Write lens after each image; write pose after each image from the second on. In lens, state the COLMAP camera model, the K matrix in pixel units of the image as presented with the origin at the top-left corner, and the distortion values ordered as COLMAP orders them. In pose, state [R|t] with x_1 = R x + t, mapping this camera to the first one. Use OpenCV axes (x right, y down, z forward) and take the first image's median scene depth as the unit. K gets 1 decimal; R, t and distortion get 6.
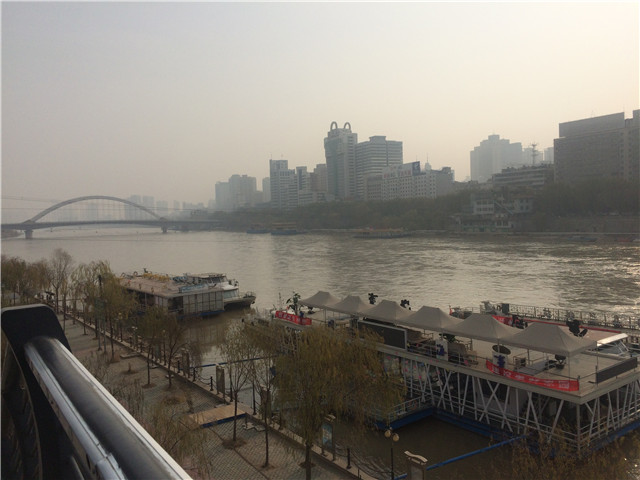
lens RADIAL K [[541.0, 0, 321.5], [0, 541.0, 239.0], [0, 0, 1]] dist [0.083776, -0.093763]
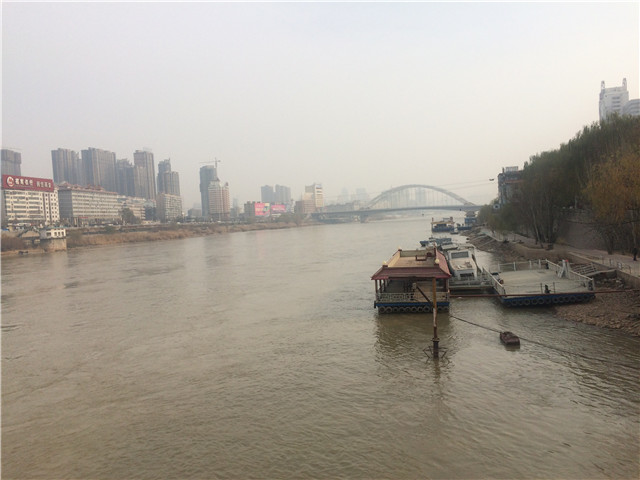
lens RADIAL K [[541.0, 0, 318.3], [0, 541.0, 239.2], [0, 0, 1]] dist [0.083776, -0.093763]
pose [[0.657012, 0.033007, -0.753157, 0.314324], [-0.004445, 0.999193, 0.039912, -0.010592], [0.753867, -0.022875, 0.656629, 0.117071]]
